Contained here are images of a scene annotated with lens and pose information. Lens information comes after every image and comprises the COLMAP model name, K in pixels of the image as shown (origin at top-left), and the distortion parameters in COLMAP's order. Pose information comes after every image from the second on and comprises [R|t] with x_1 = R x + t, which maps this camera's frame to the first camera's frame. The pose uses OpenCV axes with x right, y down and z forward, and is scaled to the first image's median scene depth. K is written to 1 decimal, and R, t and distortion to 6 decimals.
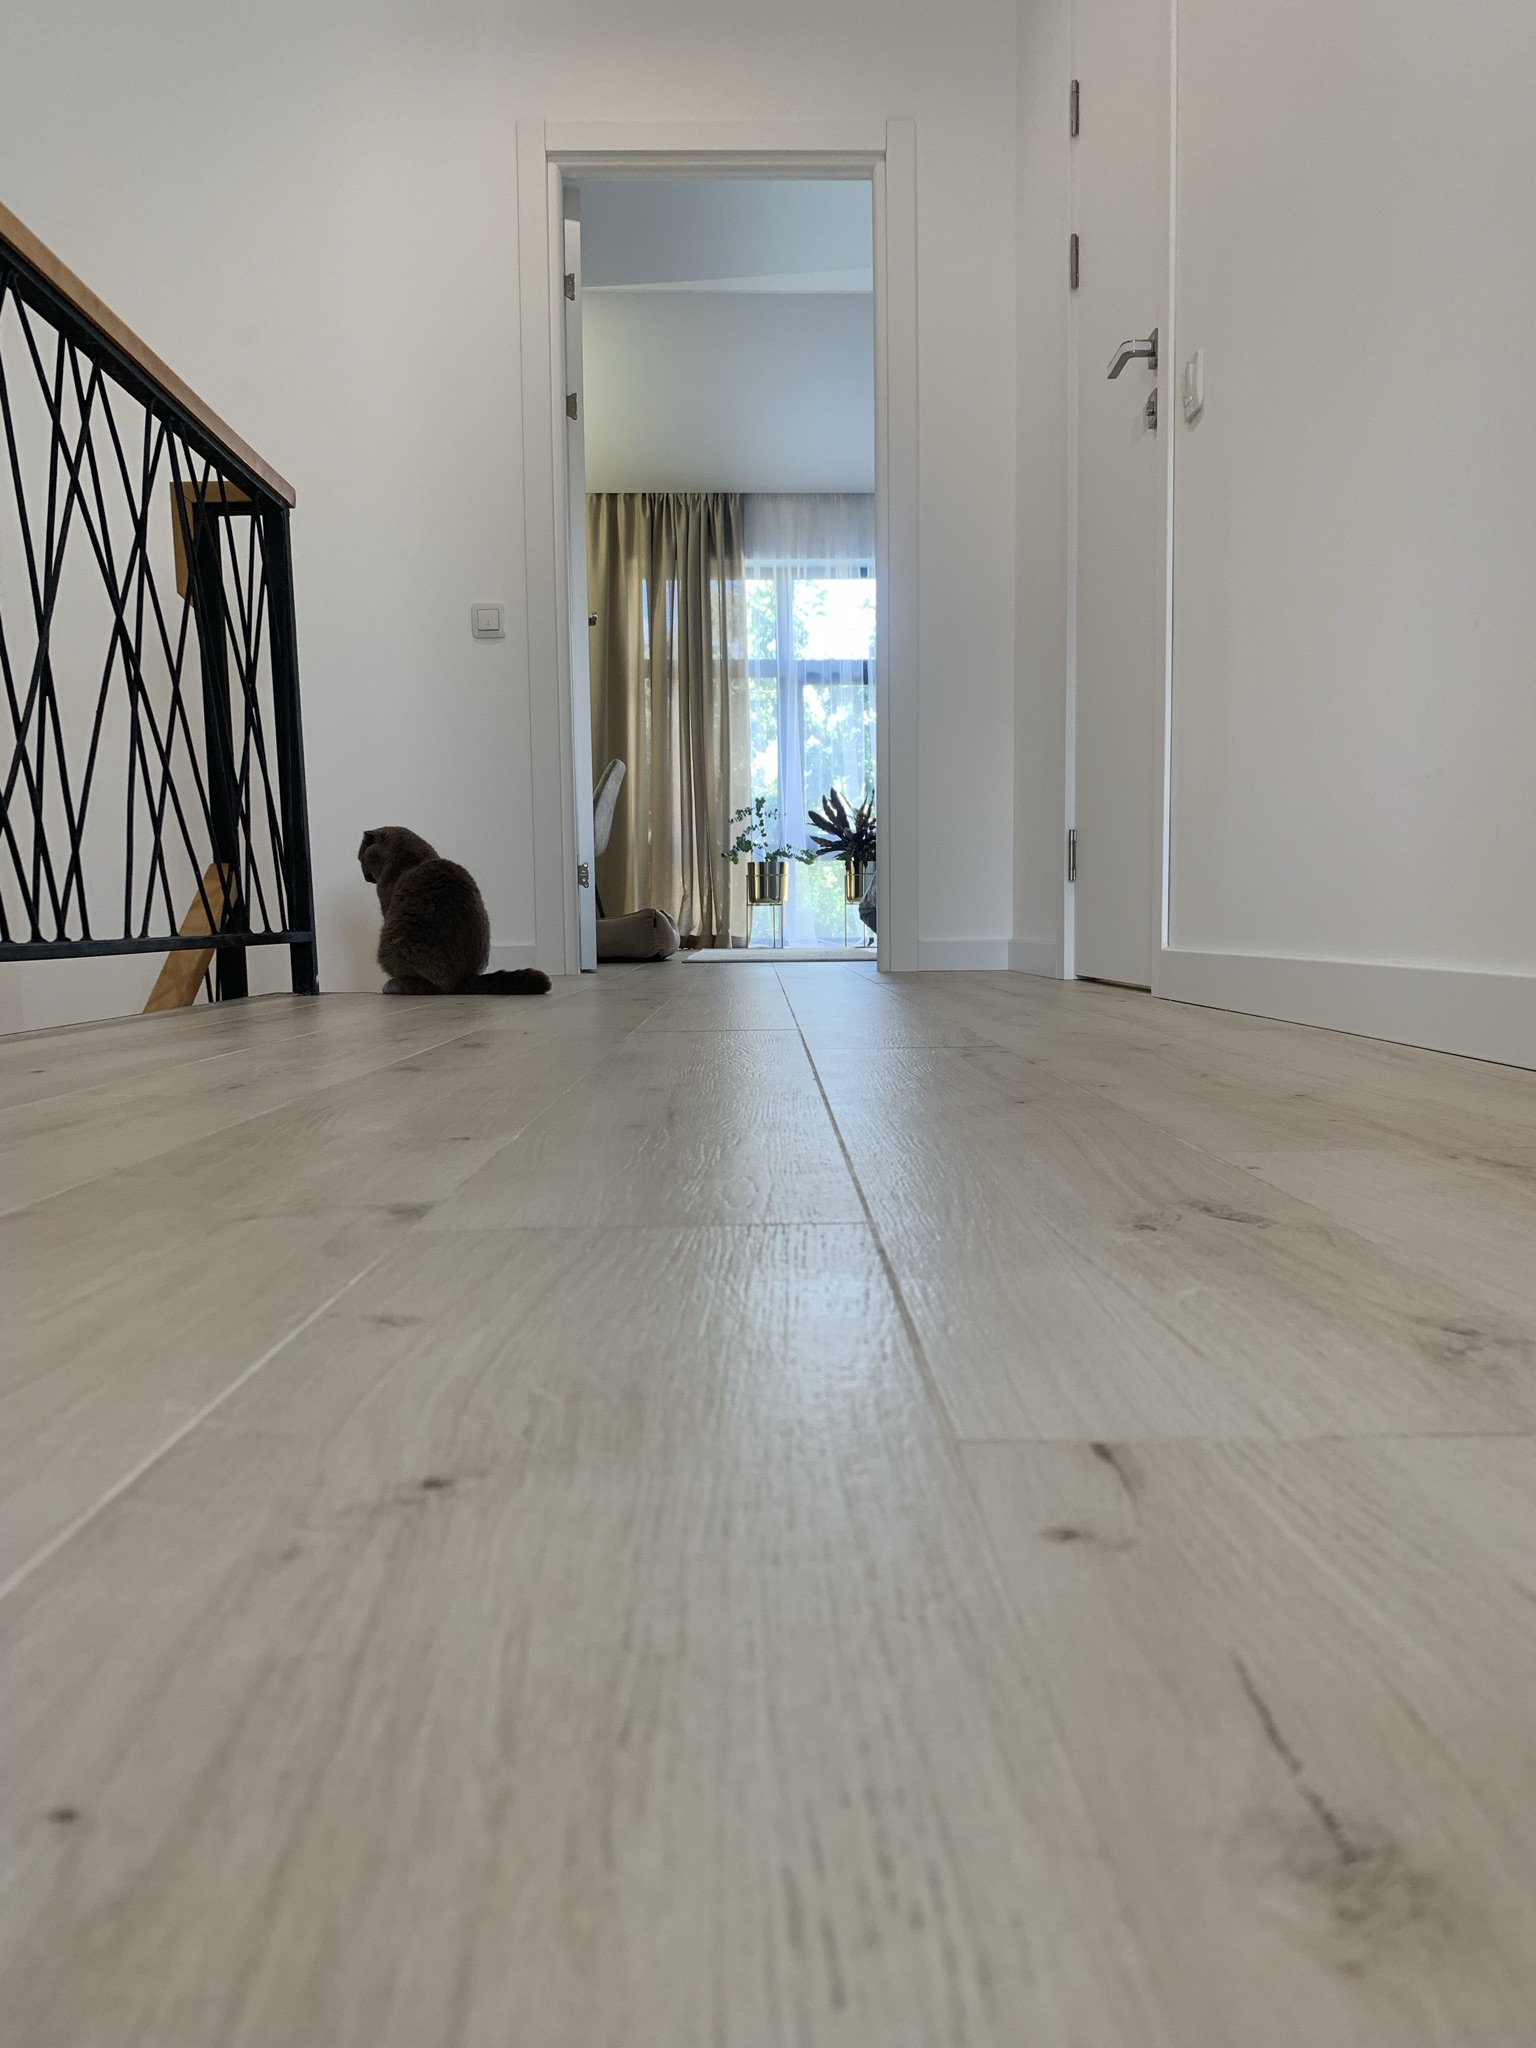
lens RADIAL K [[1543.3, 0, 768.0], [0, 1543.3, 1024.0], [0, 0, 1]] dist [0.021796, -0.007221]
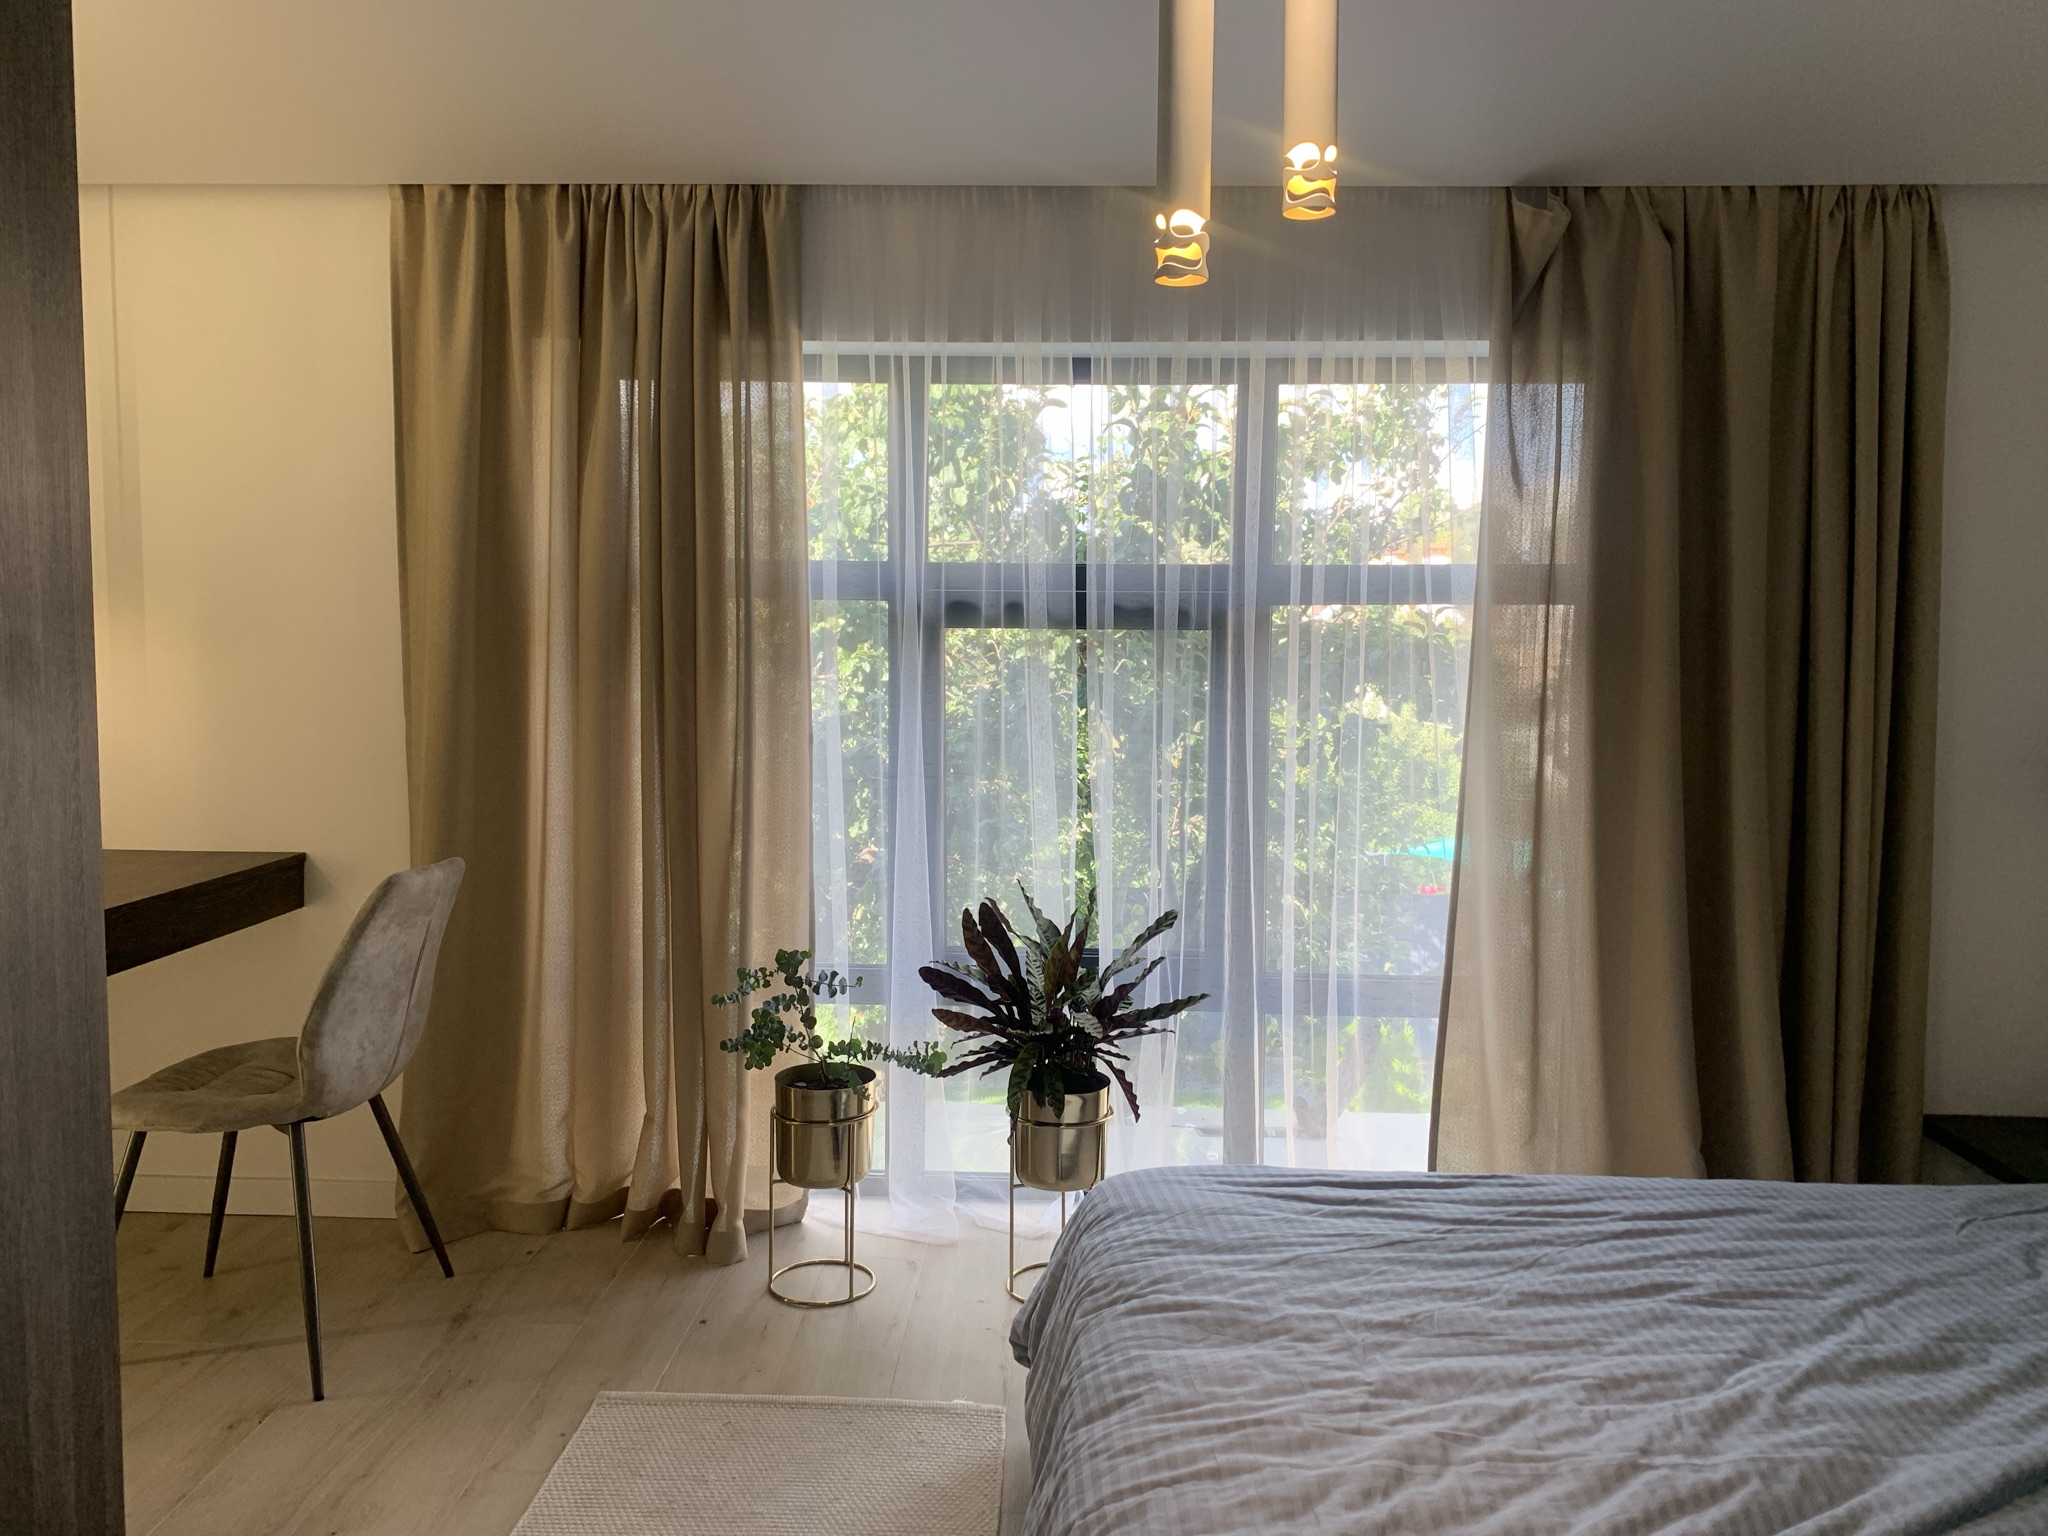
lens RADIAL K [[1543.3, 0, 1017.4], [0, 1543.3, 754.6], [0, 0, 1]] dist [0.021796, -0.007221]
pose [[0.998944, 0.018028, -0.042271, 0.065190], [-0.019497, 0.999210, -0.034621, -0.173777], [0.041614, 0.035409, 0.998506, 0.584072]]
